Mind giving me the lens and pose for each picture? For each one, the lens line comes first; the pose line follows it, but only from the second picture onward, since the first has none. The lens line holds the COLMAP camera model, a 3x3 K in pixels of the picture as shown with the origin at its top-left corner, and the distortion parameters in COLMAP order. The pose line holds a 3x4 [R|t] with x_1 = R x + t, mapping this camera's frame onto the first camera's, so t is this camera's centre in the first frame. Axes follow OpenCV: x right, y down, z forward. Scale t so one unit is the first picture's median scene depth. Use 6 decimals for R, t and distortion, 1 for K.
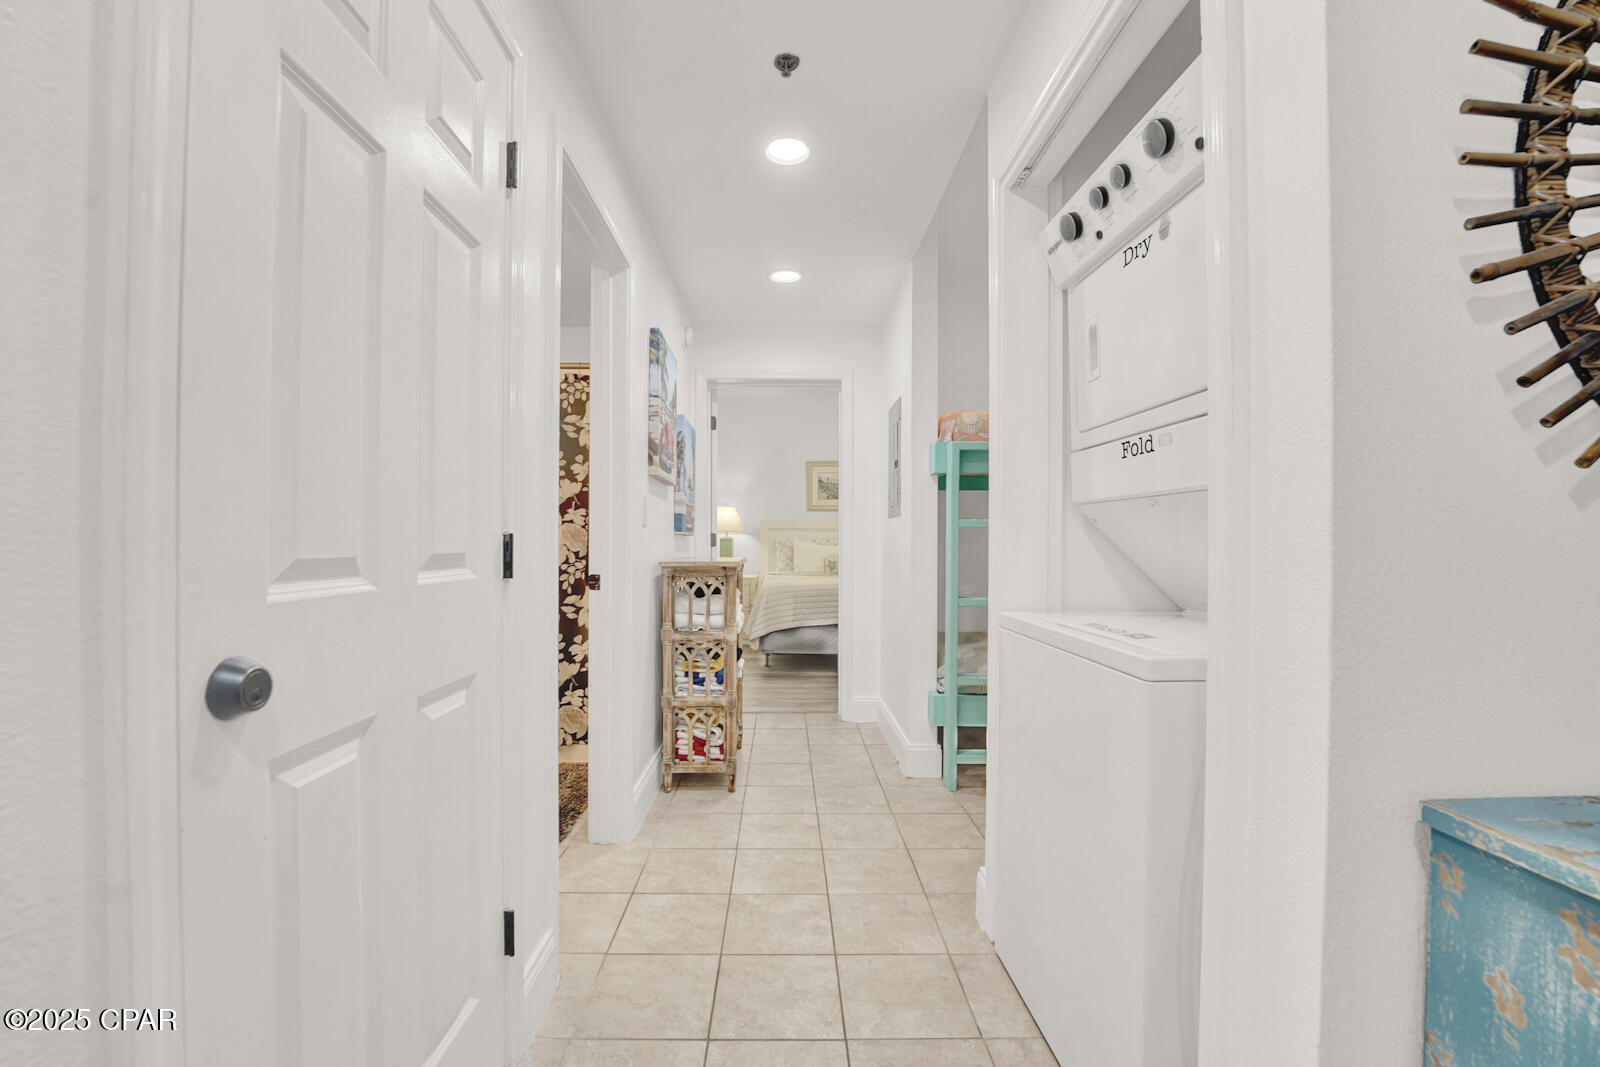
lens RADIAL K [[663.3, 0, 795.0], [0, 663.3, 542.9], [0, 0, 1]] dist [-0.035395, 0.006772]
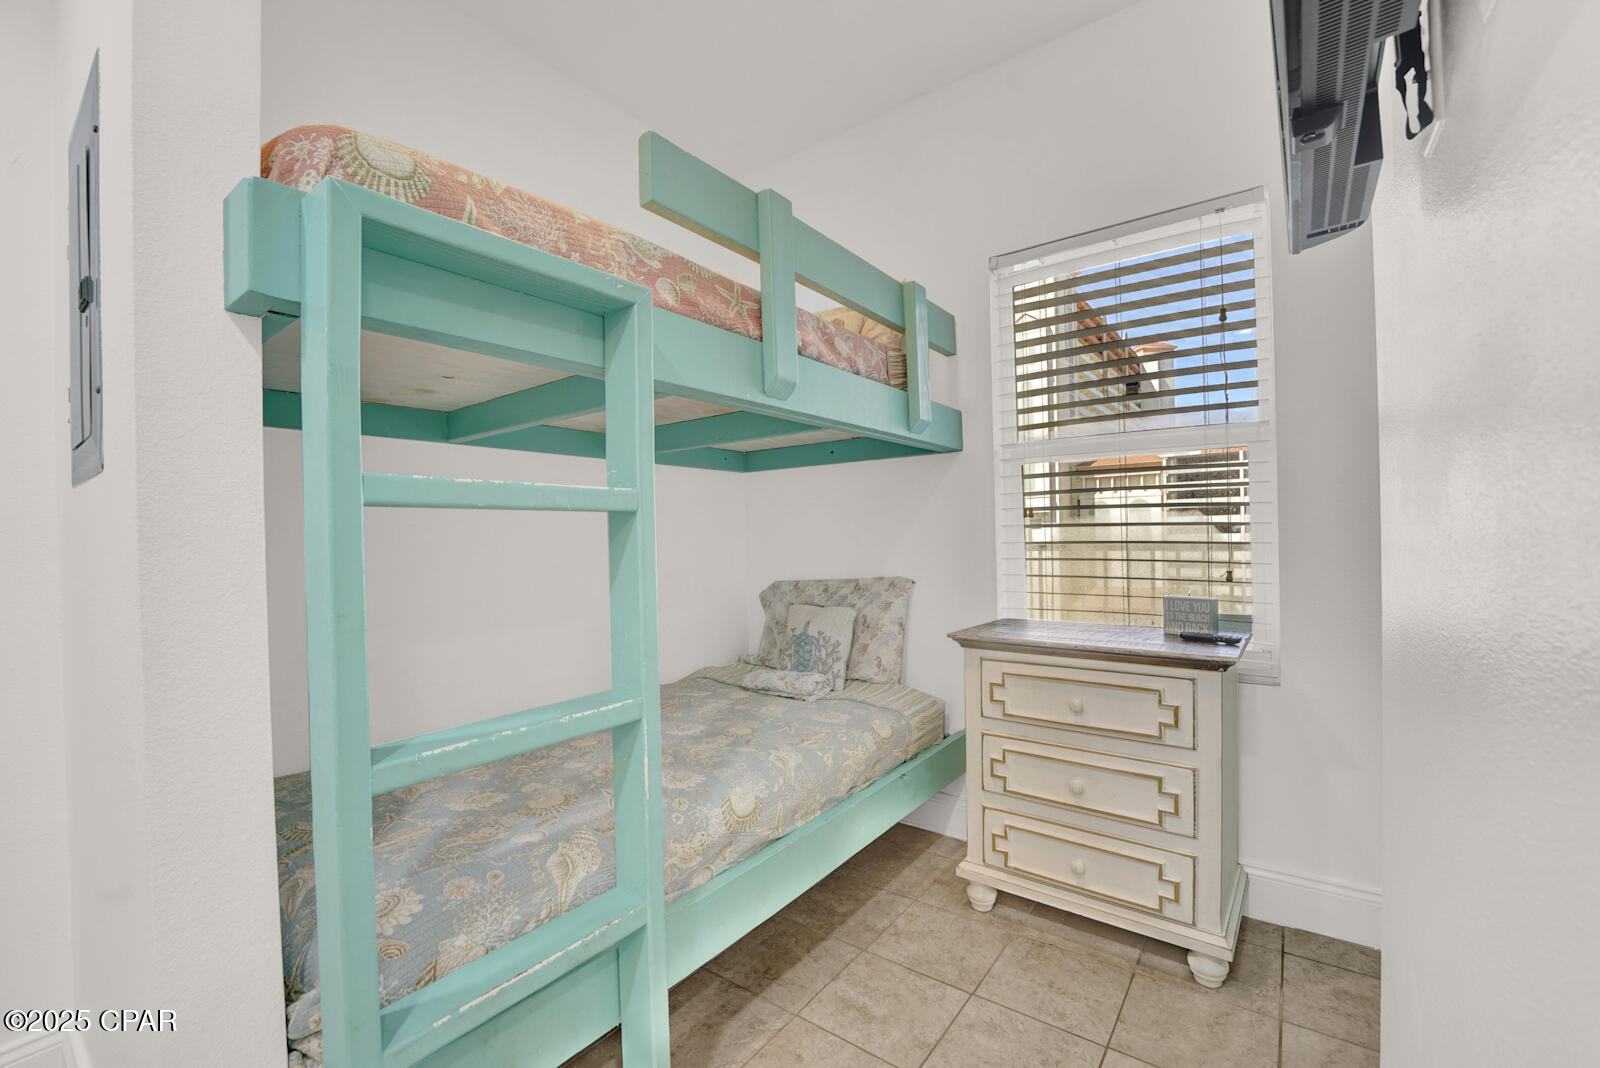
lens RADIAL K [[654.1, 0, 790.5], [0, 654.1, 547.1], [0, 0, 1]] dist [-0.033753, 0.006189]
pose [[0.616522, -0.021251, 0.787051, 0.507703], [0.015786, 0.999768, 0.014629, -0.029817], [-0.787180, 0.003405, 0.616714, 2.416677]]
